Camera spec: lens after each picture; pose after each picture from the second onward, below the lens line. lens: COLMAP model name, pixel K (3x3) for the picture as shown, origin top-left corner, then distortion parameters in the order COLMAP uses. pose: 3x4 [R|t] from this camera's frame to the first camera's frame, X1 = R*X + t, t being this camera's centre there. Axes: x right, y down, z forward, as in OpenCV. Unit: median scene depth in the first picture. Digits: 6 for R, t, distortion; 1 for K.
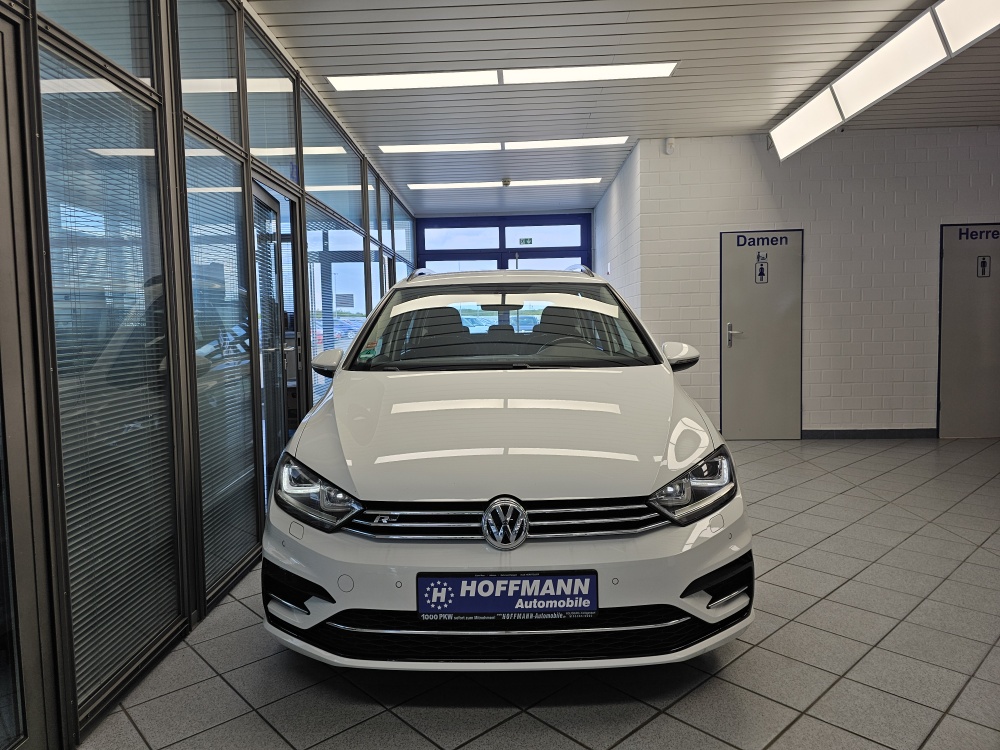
lens RADIAL K [[675.1, 0, 511.9], [0, 675.1, 366.5], [0, 0, 1]] dist [0.056950, -0.064574]
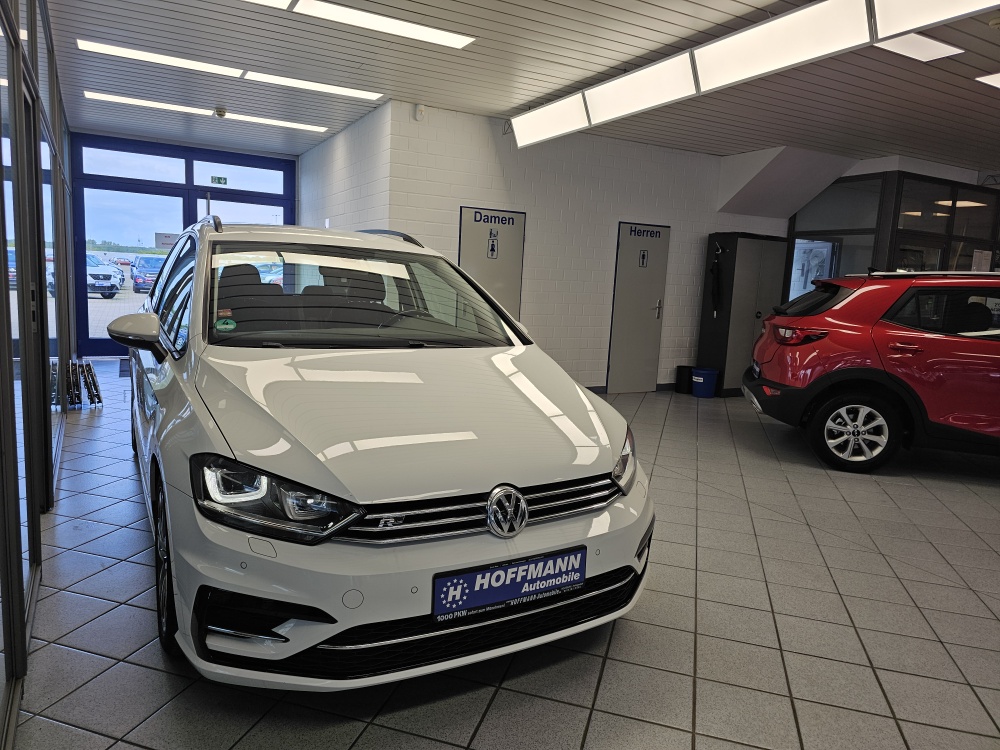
lens RADIAL K [[664.6, 0, 496.3], [0, 664.6, 371.1], [0, 0, 1]] dist [0.066464, -0.062499]
pose [[0.858908, -0.006543, 0.512087, -0.516472], [-0.033998, 0.996984, 0.069763, -0.043704], [-0.510999, -0.077330, 0.856096, 0.174059]]
